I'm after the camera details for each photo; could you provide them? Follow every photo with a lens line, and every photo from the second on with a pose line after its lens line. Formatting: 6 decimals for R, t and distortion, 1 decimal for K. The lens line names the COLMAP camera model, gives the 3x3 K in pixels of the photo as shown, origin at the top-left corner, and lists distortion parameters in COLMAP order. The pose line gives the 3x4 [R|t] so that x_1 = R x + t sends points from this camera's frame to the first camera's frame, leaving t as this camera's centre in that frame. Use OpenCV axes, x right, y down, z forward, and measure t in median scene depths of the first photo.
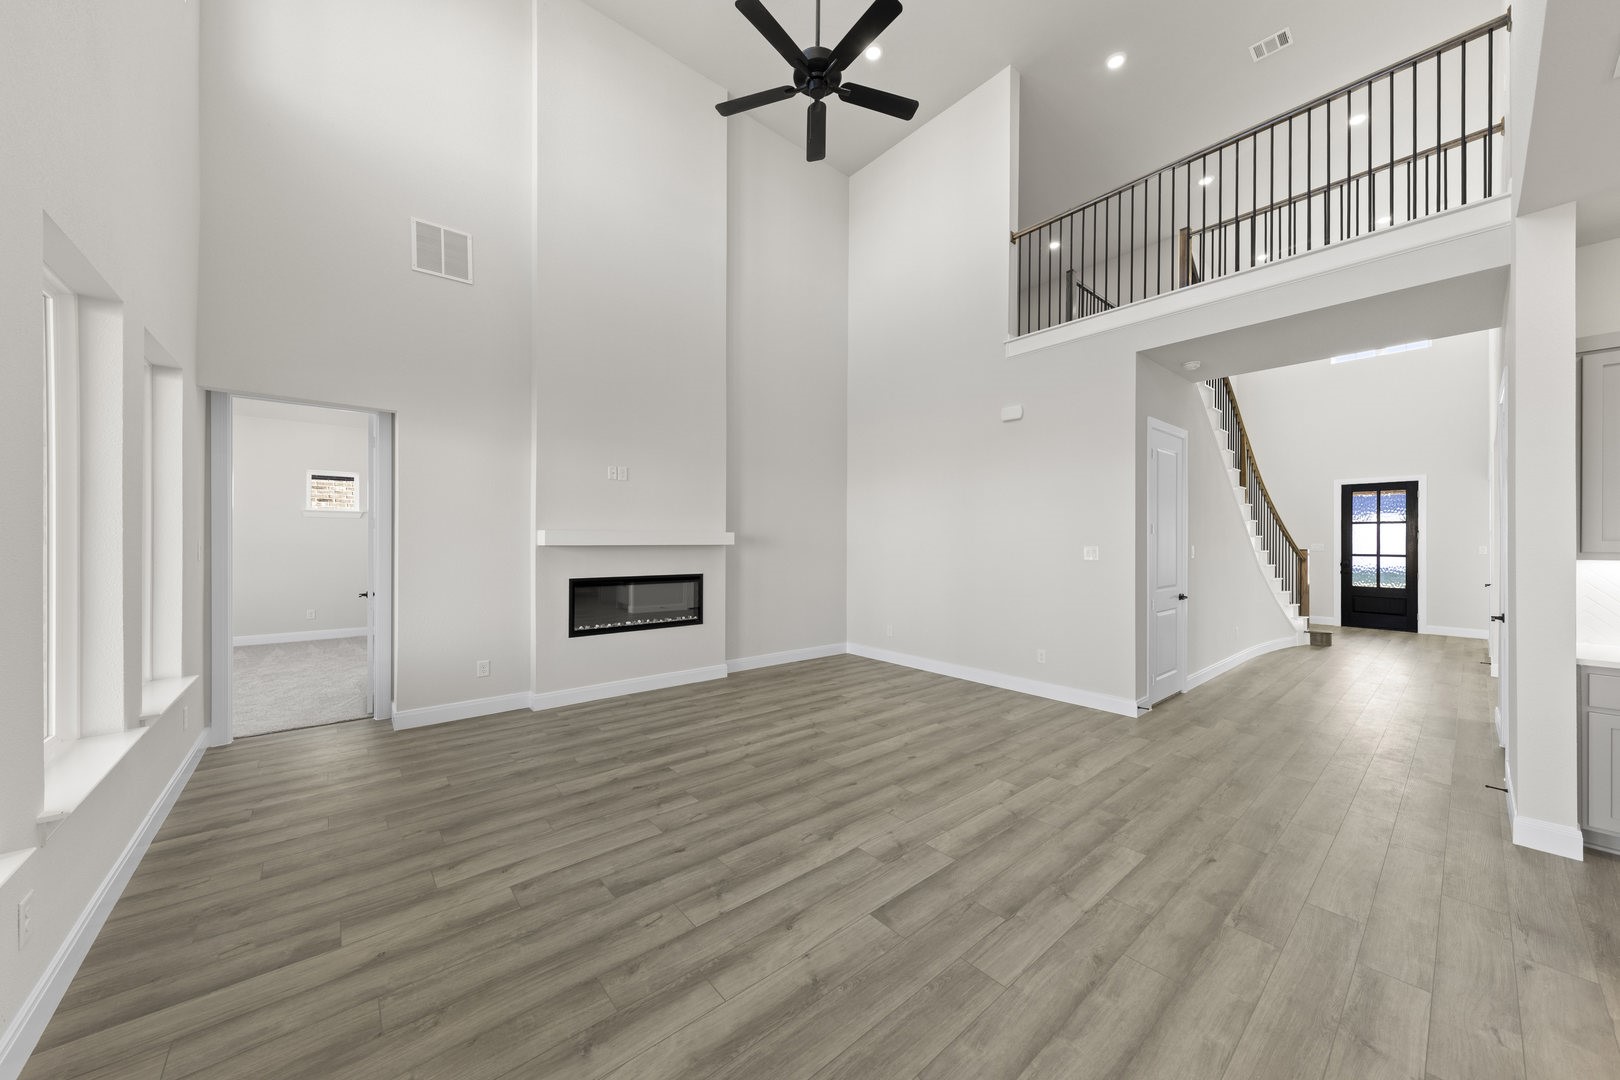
lens RADIAL K [[568.8, 0, 810.0], [0, 568.8, 540.0], [0, 0, 1]] dist [-0.000183, -0.000022]
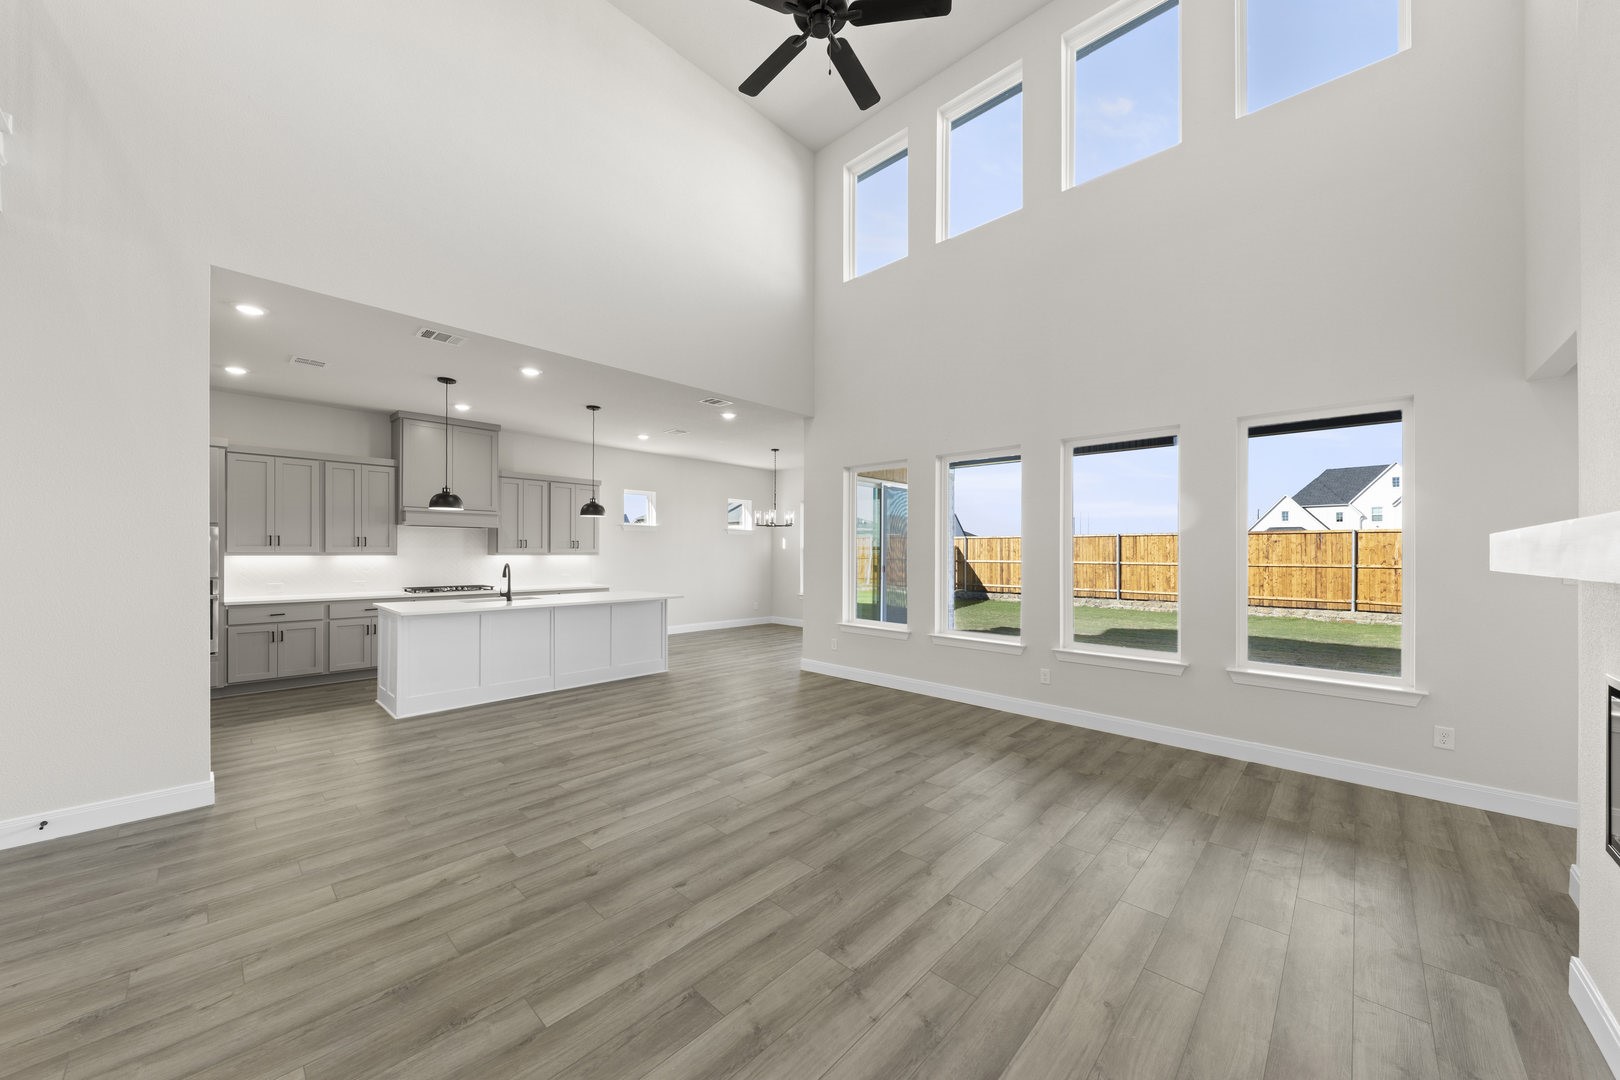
lens RADIAL K [[575.9, 0, 810.0], [0, 575.9, 540.0], [0, 0, 1]] dist [-0.000052, -0.000006]
pose [[-0.993669, -0.013057, -0.111585, 0.151325], [-0.010835, 0.999731, -0.020494, -0.000334], [0.111823, -0.019156, -0.993543, 2.299286]]
